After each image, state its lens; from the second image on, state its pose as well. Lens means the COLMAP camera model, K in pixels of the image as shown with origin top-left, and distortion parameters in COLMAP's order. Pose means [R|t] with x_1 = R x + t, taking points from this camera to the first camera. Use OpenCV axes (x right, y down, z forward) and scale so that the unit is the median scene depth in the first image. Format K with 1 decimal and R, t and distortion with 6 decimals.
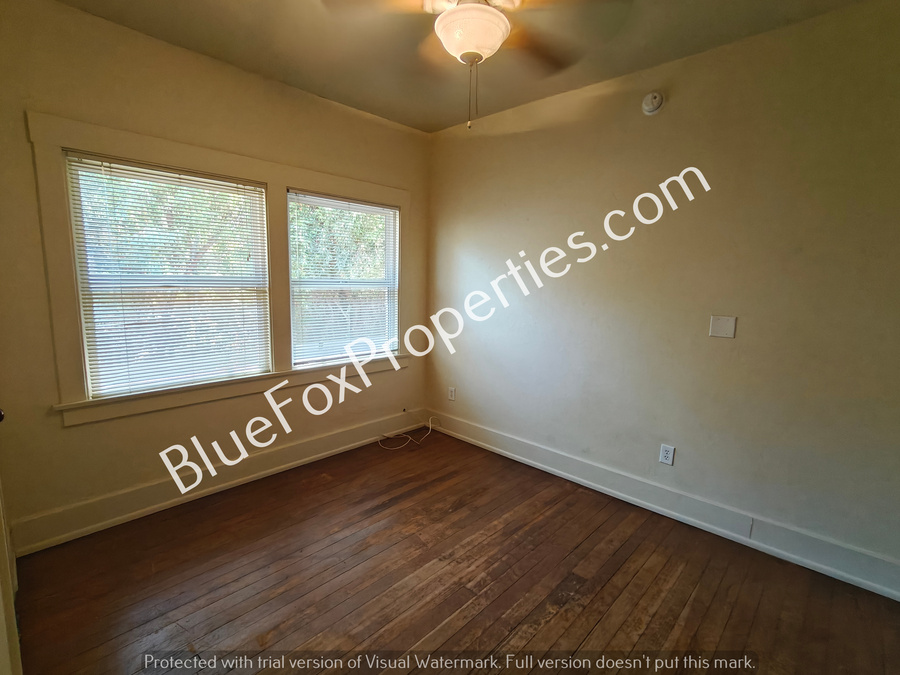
lens RADIAL K [[430.4, 0, 445.5], [0, 430.4, 342.0], [0, 0, 1]] dist [0.003522, 0.000080]
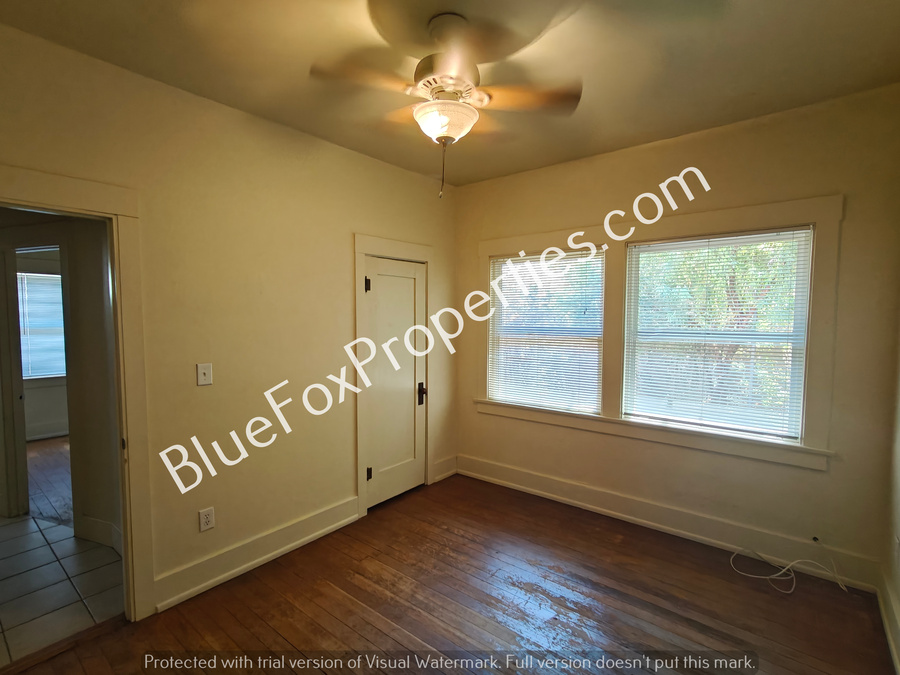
lens RADIAL K [[430.4, 0, 445.5], [0, 430.4, 342.0], [0, 0, 1]] dist [0.003522, 0.000080]
pose [[0.089735, 0.038488, -0.995222, 0.597476], [-0.150316, 0.988330, 0.024668, -0.075903], [0.984557, 0.147384, 0.094473, 0.473581]]
